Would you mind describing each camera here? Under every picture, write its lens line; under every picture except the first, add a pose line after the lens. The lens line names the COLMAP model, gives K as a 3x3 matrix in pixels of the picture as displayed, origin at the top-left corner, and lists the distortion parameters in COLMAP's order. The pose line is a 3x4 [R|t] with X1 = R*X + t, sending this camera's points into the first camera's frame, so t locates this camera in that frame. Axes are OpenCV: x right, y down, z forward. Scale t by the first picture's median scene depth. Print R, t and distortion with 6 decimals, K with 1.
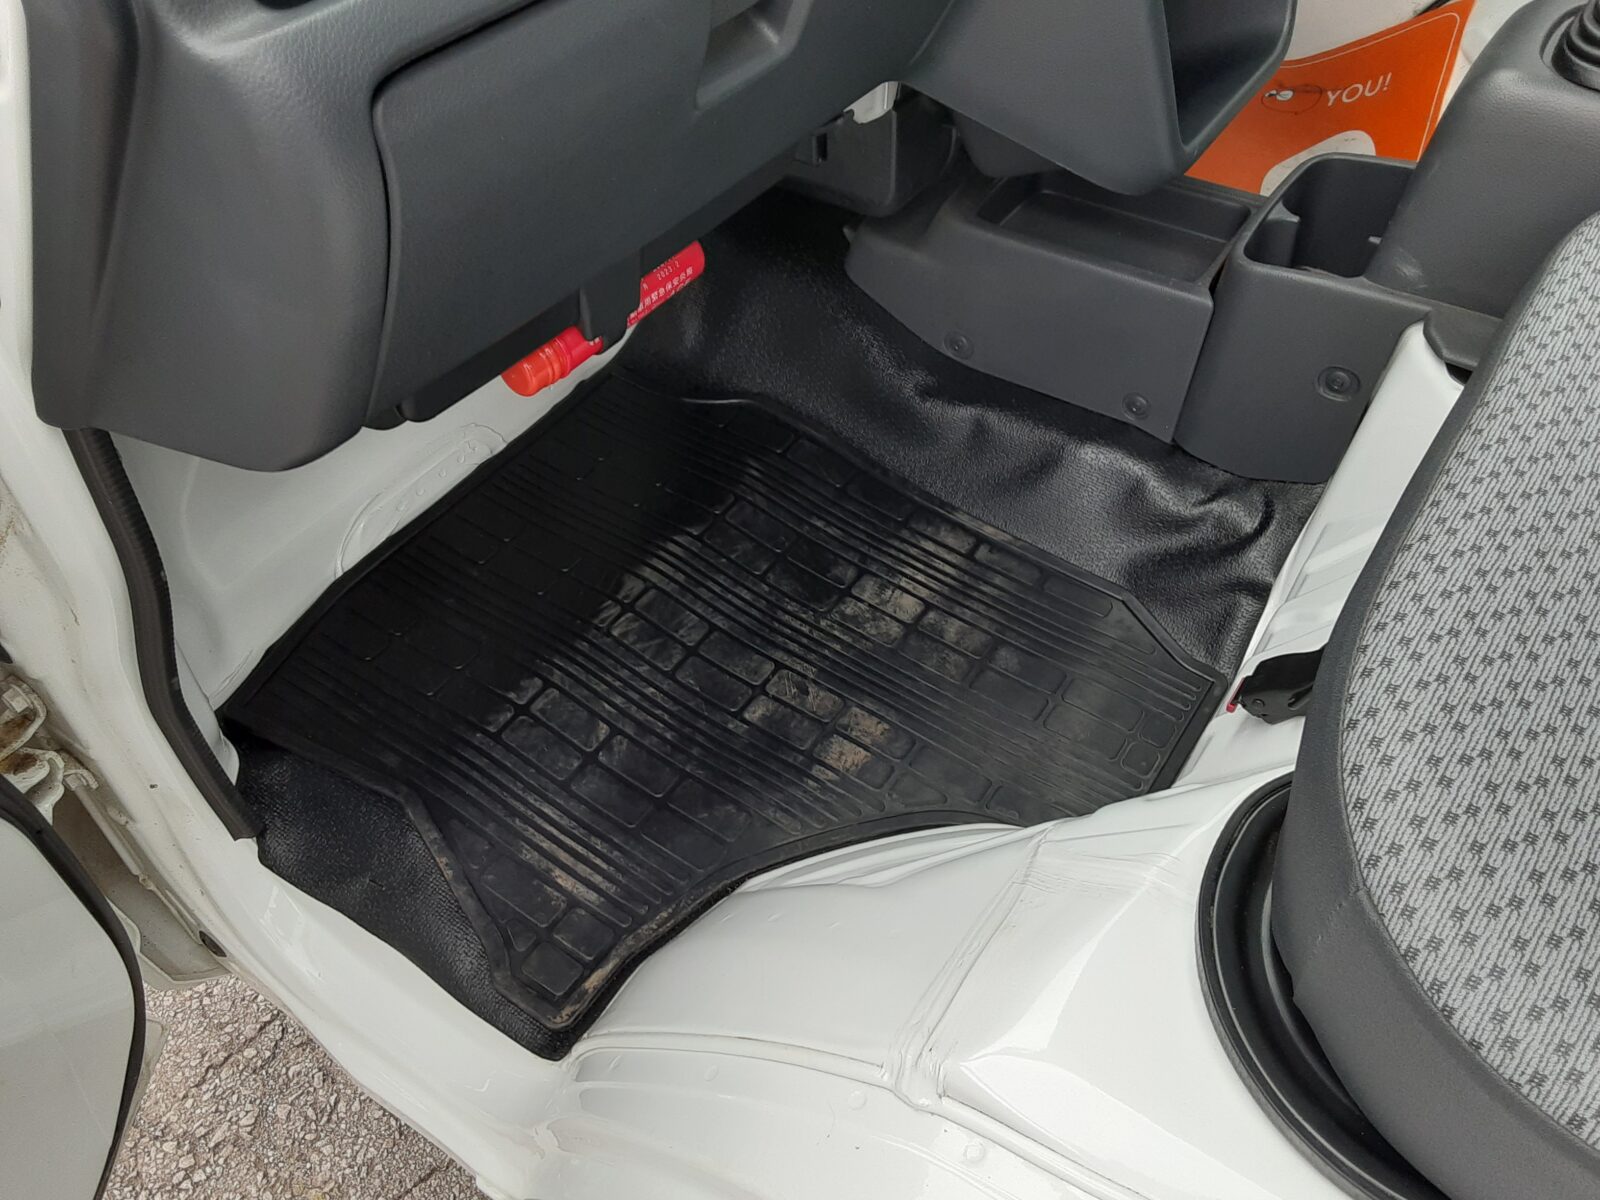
lens RADIAL K [[1285.0, 0, 800.3], [0, 1285.0, 603.0], [0, 0, 1]] dist [0.085900, -0.130272]
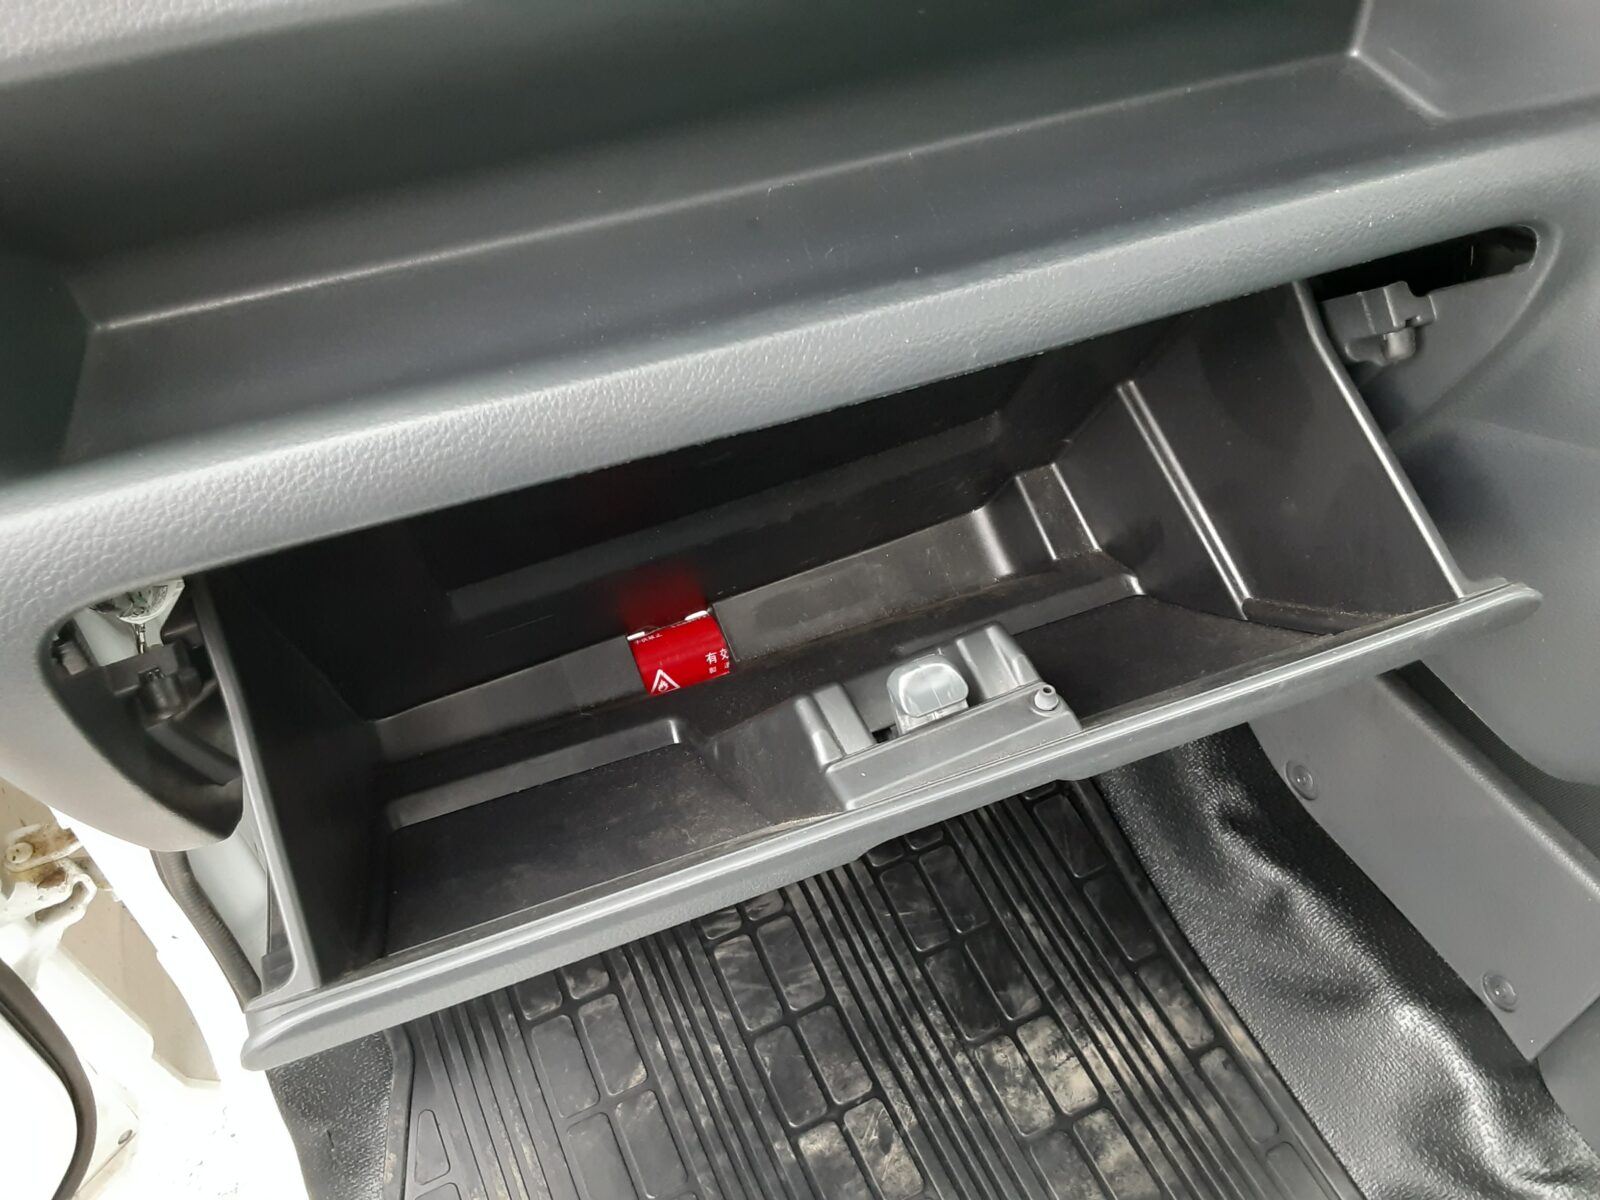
lens RADIAL K [[1285.0, 0, 790.9], [0, 1285.0, 593.4], [0, 0, 1]] dist [0.085900, -0.130272]
pose [[0.858353, 0.371971, -0.353365, 0.100731], [-0.372673, 0.925403, 0.068876, -0.255550], [0.352626, 0.072570, 0.932946, 0.205075]]
